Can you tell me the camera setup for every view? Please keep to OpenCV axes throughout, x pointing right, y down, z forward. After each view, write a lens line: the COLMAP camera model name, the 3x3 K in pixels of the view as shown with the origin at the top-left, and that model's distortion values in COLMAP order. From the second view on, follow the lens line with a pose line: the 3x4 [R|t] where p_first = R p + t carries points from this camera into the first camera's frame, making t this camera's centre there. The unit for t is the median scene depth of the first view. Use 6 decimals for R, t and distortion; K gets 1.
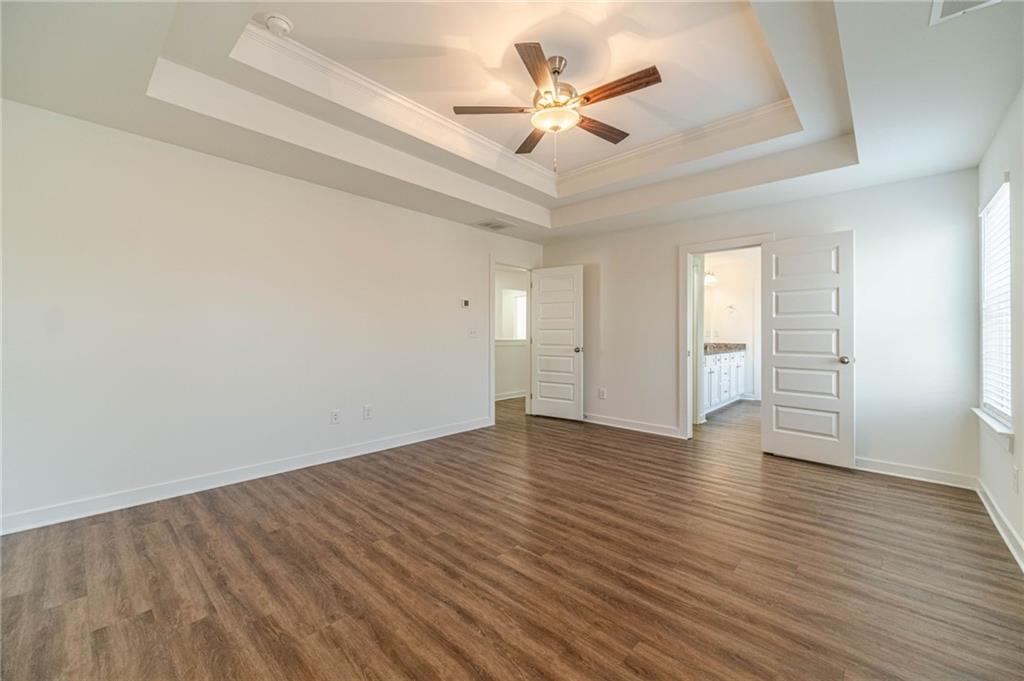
lens RADIAL K [[403.2, 0, 512.5], [0, 403.2, 335.2], [0, 0, 1]] dist [0.010943, -0.000531]
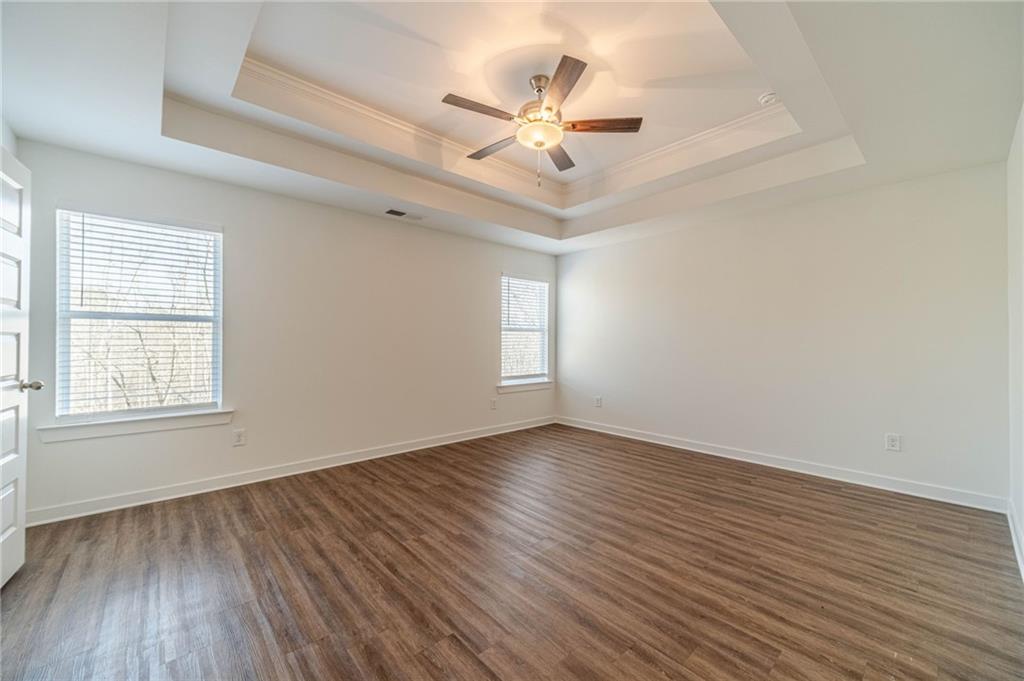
lens RADIAL K [[403.2, 0, 511.8], [0, 403.2, 340.6], [0, 0, 1]] dist [0.010943, -0.000531]
pose [[-0.995075, -0.010902, 0.098519, 0.070555], [-0.010901, 0.999940, 0.000553, -0.016448], [-0.098519, -0.000524, -0.995135, 2.038483]]
